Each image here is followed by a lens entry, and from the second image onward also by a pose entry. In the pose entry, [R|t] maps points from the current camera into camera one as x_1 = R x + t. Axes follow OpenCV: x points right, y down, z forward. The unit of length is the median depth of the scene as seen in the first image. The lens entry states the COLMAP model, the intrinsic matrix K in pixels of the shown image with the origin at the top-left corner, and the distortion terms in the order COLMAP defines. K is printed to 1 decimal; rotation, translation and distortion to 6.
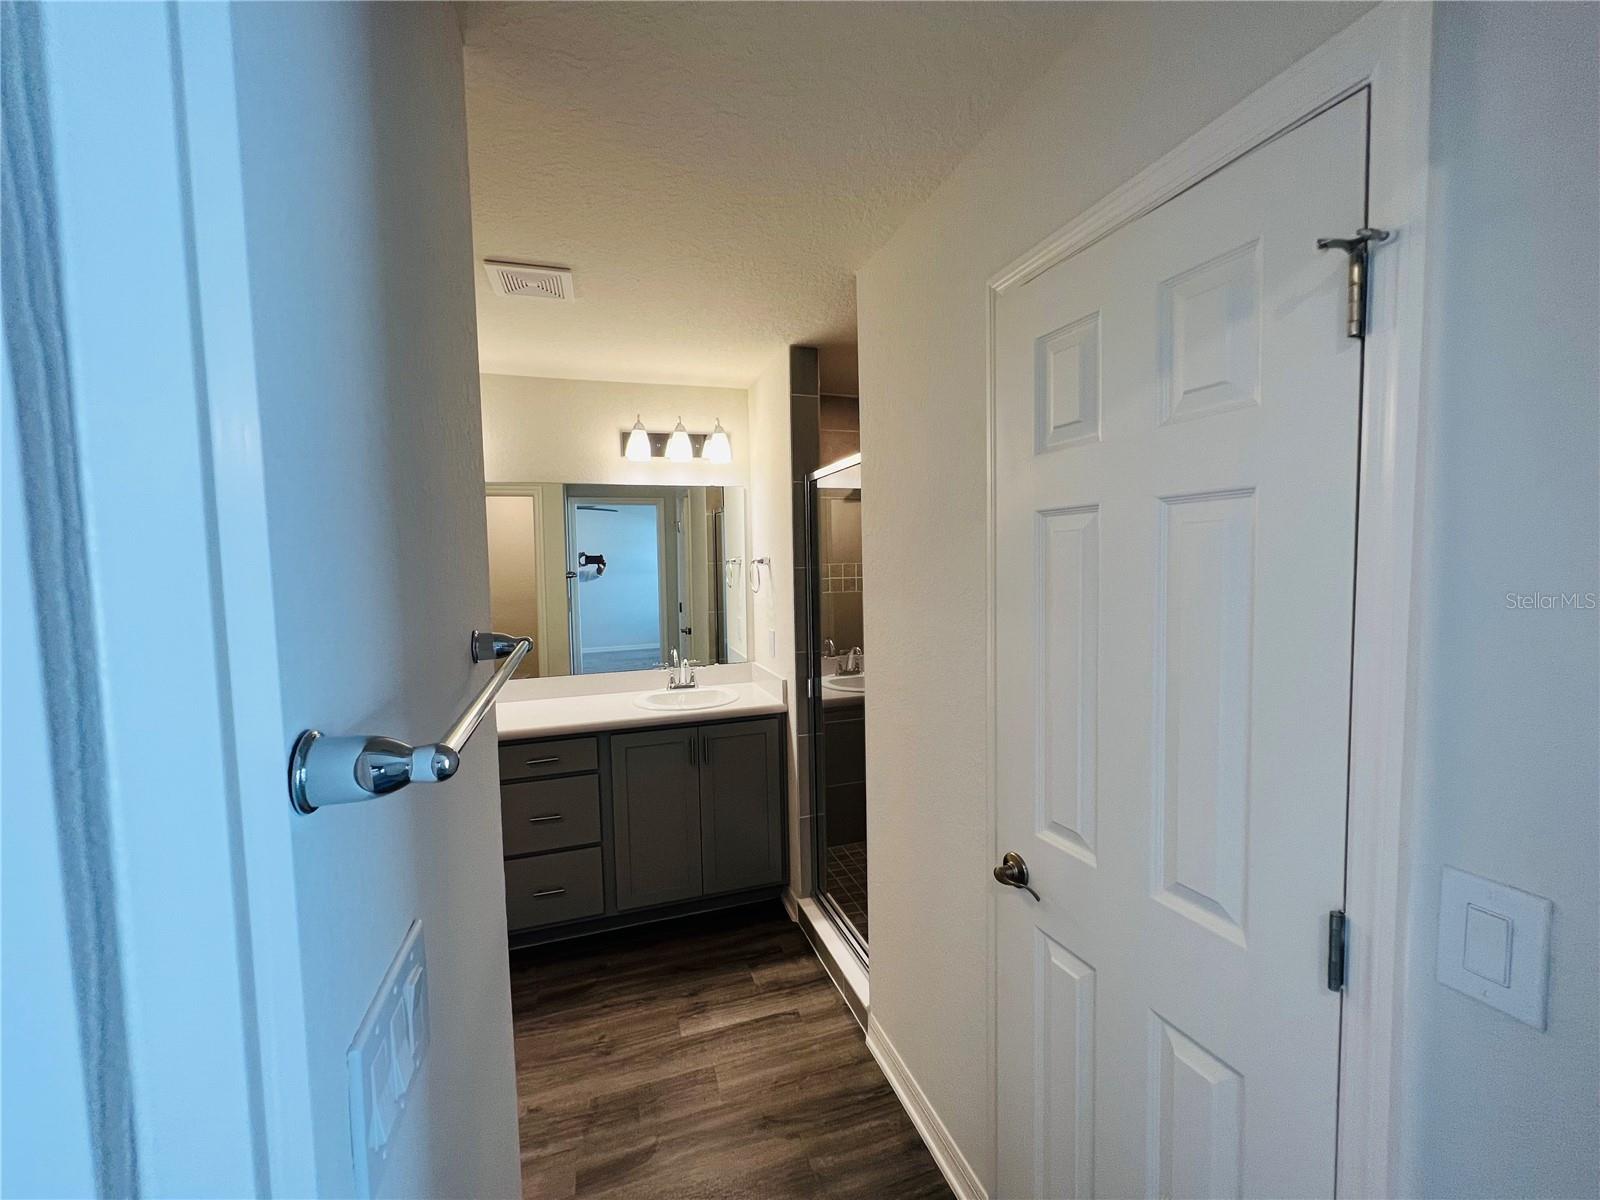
lens RADIAL K [[641.2, 0, 800.0], [0, 641.2, 600.0], [0, 0, 1]] dist [0.001460, 0.000663]
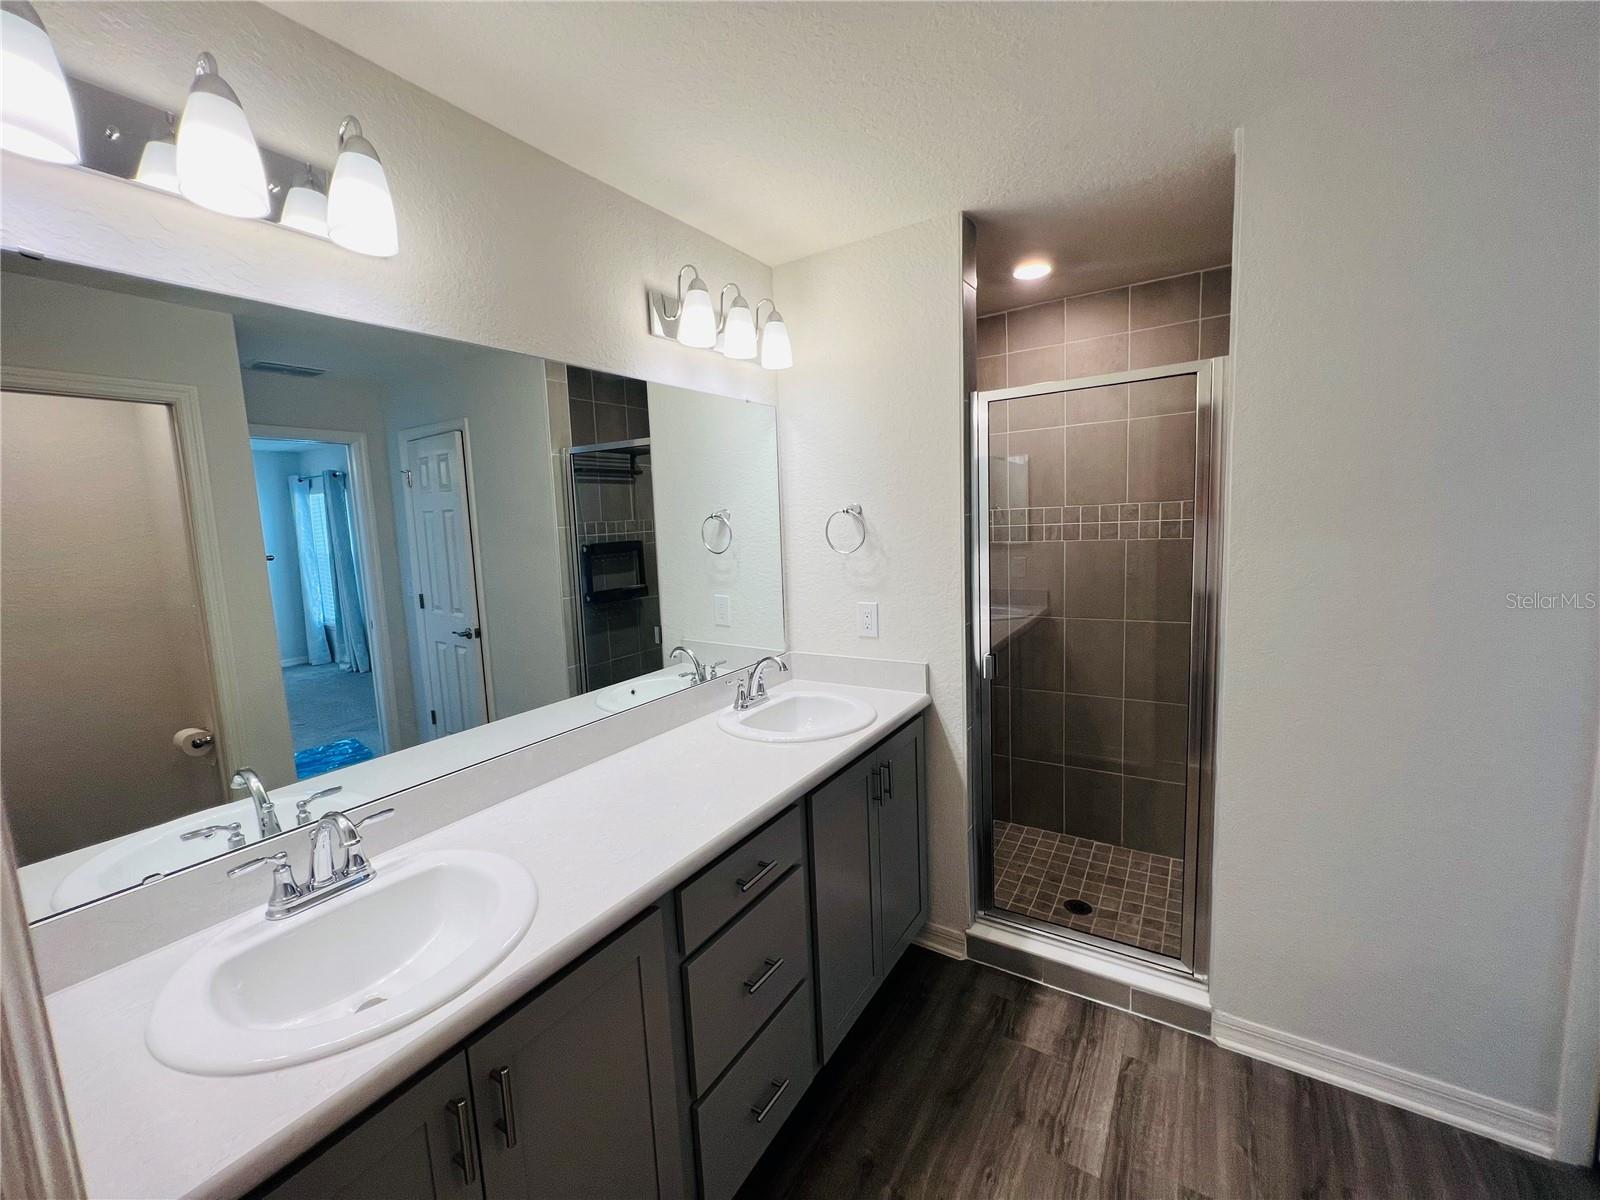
lens RADIAL K [[641.2, 0, 800.0], [0, 641.2, 600.0], [0, 0, 1]] dist [0.001460, 0.000663]
pose [[0.775247, -0.092184, 0.624896, -0.696244], [0.061655, 0.995613, 0.070383, -0.017597], [-0.628643, -0.016037, 0.777529, 0.566732]]
